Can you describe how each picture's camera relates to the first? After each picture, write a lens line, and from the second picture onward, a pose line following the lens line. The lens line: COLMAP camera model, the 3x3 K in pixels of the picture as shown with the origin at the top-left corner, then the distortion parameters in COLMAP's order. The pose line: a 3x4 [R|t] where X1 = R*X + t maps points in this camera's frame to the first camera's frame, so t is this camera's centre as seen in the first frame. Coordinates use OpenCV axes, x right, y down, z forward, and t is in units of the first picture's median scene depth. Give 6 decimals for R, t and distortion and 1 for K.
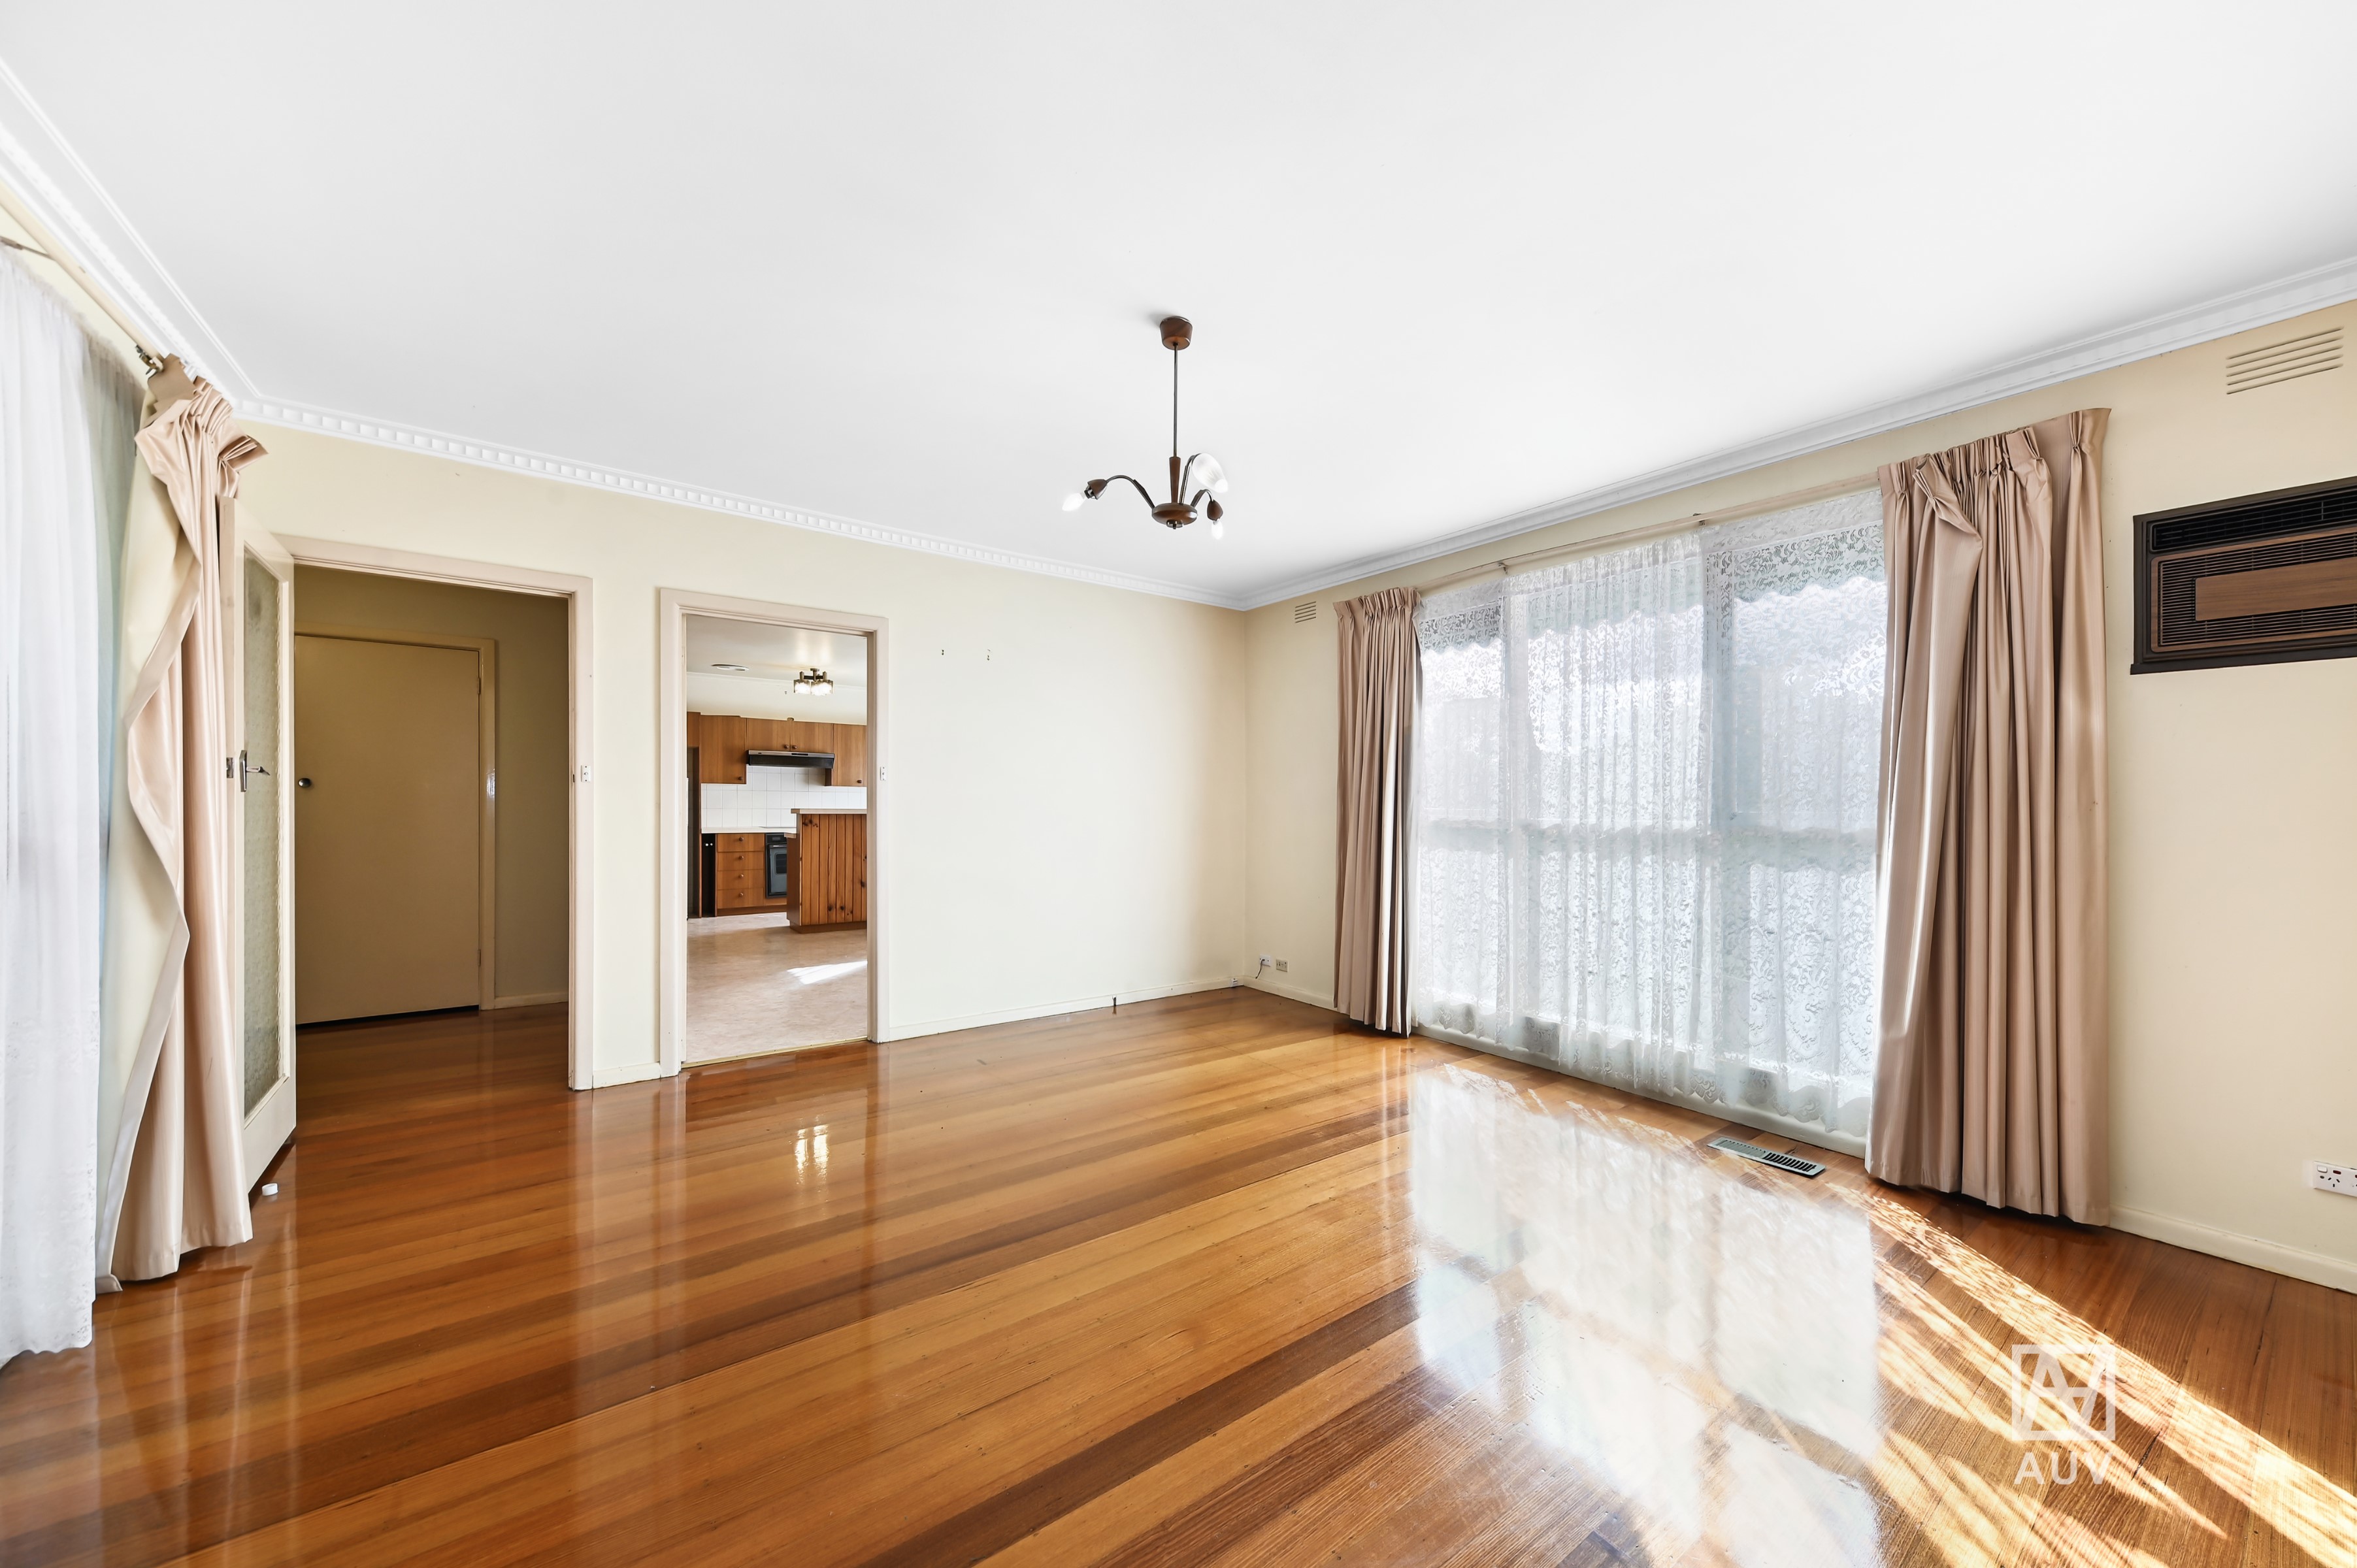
lens RADIAL K [[839.1, 0, 1191.1], [0, 839.1, 809.5], [0, 0, 1]] dist [0.001096, -0.000342]
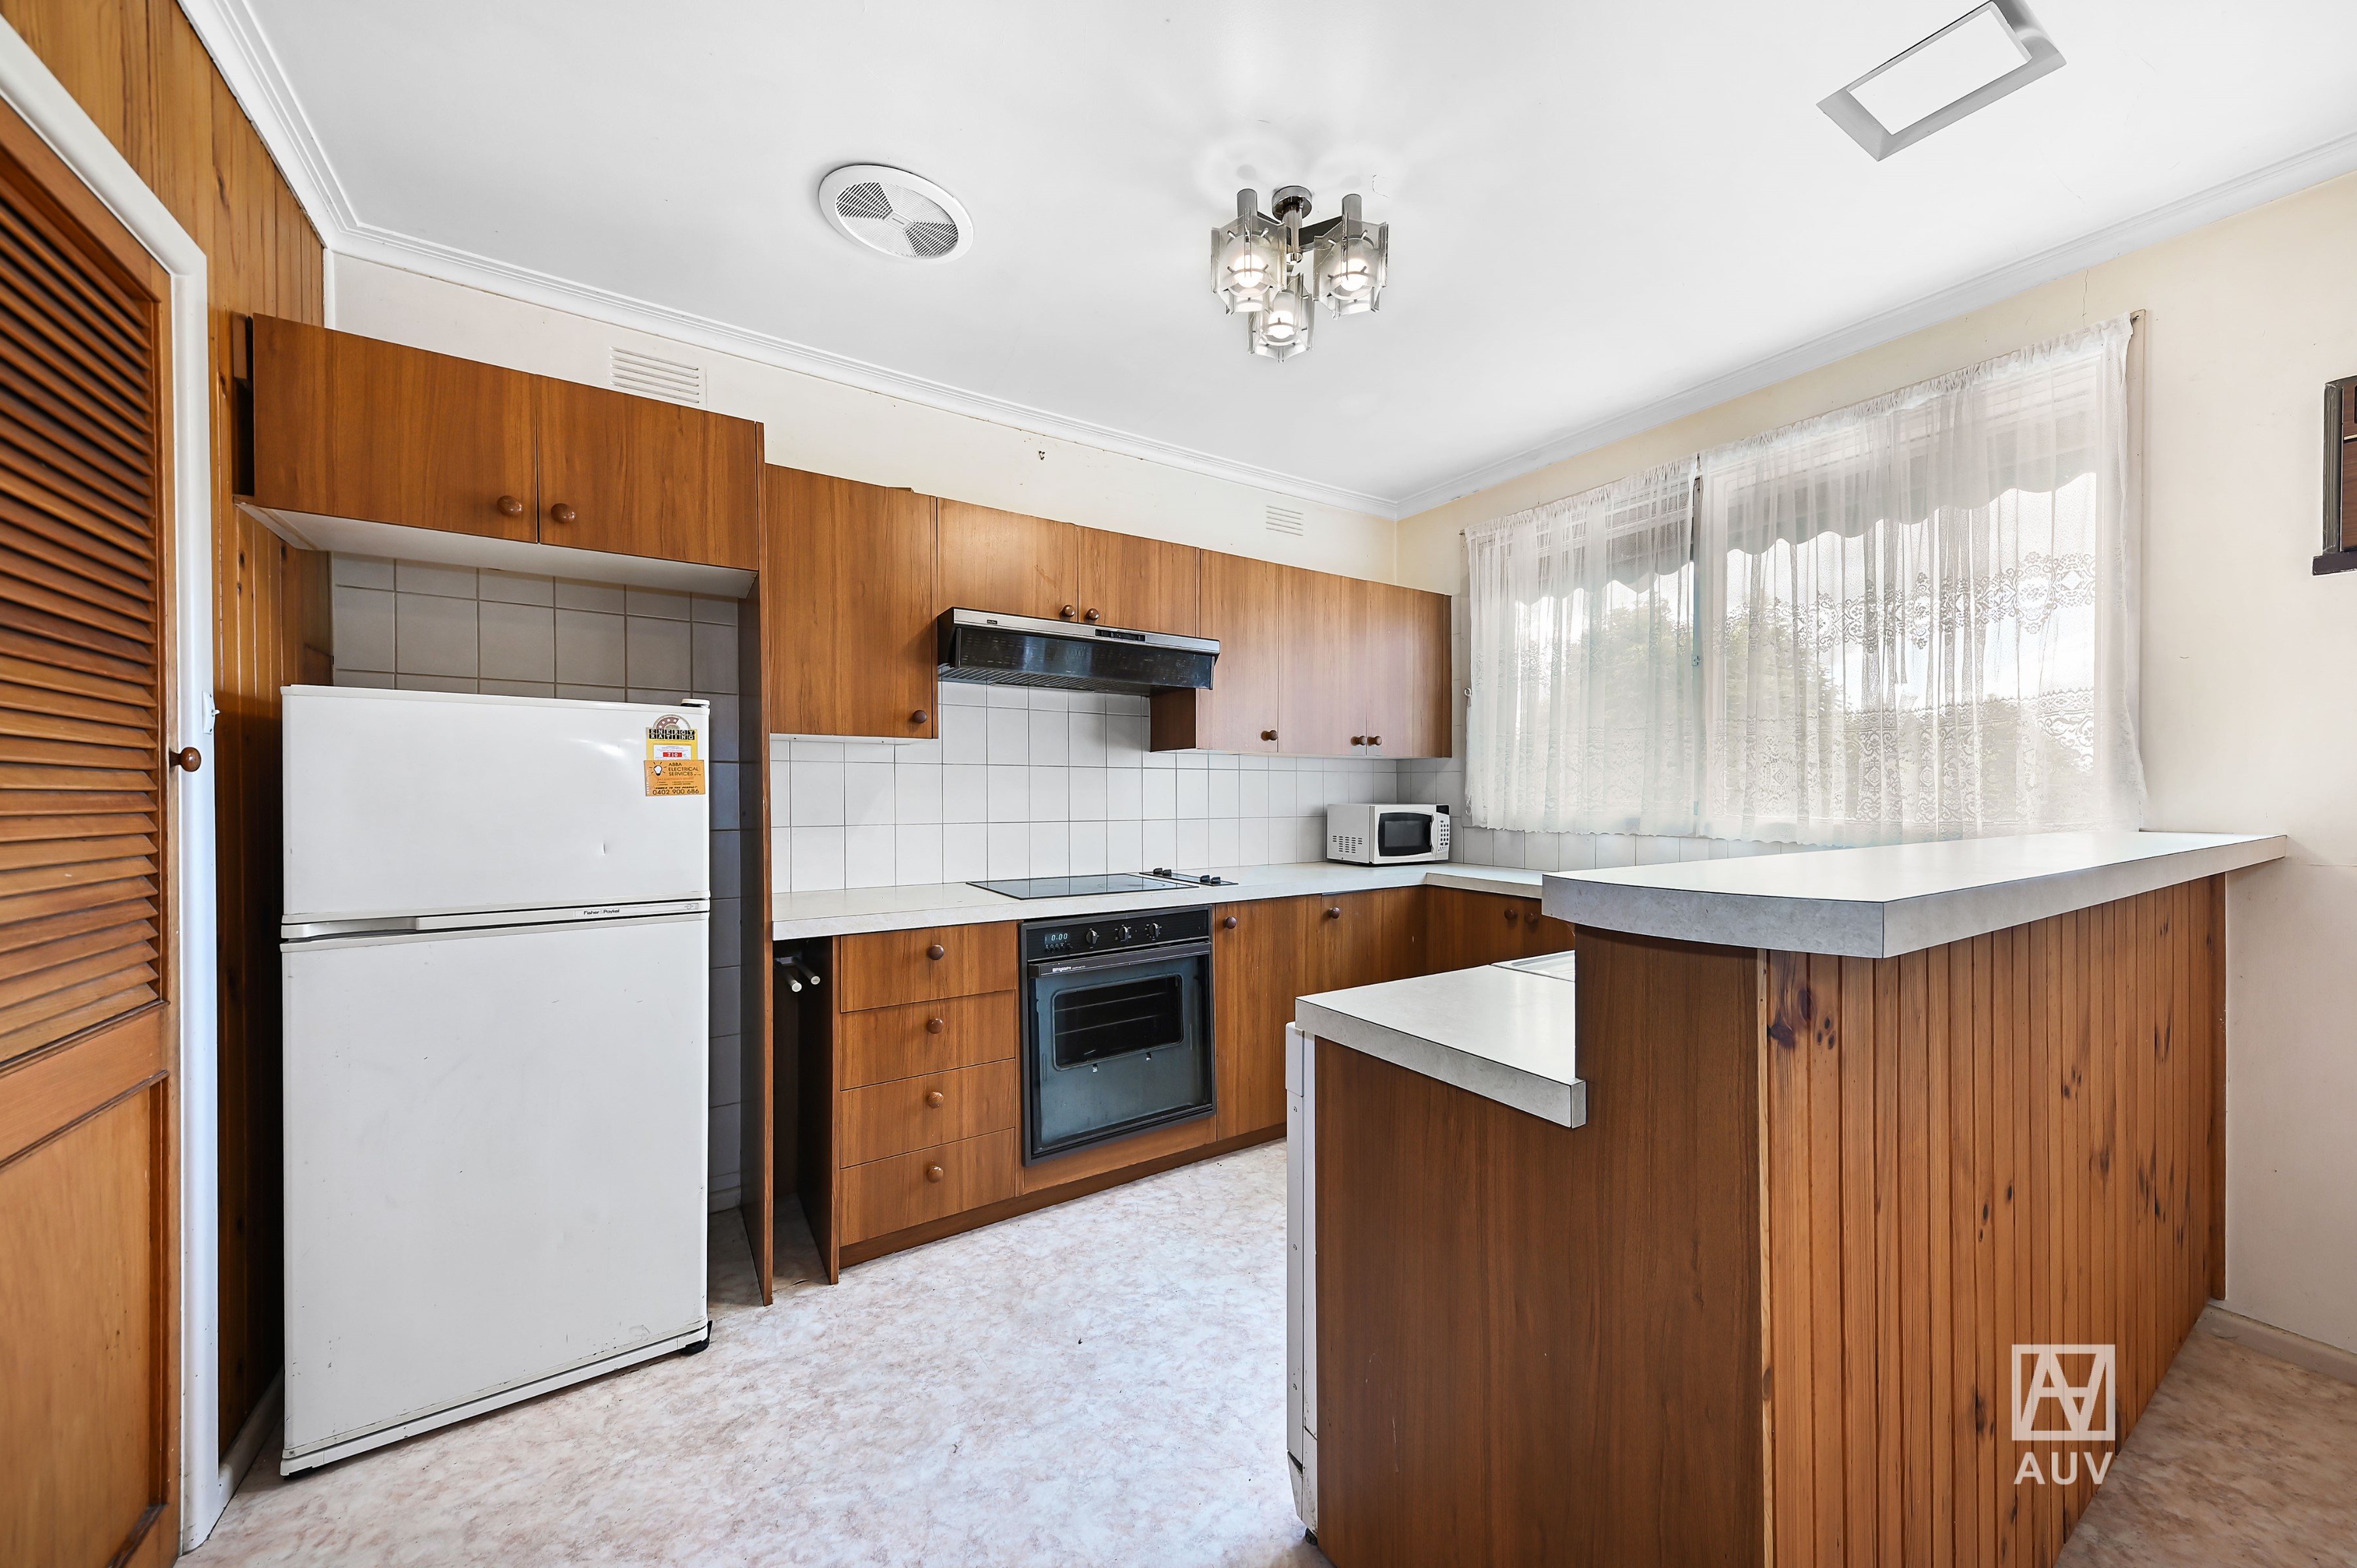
lens RADIAL K [[839.1, 0, 1180.5], [0, 839.1, 794.7], [0, 0, 1]] dist [0.001096, -0.000342]
pose [[0.989286, -0.007875, 0.145781, -0.396996], [0.009155, 0.999925, -0.008111, -0.008006], [-0.145706, 0.009359, 0.989284, 0.585778]]
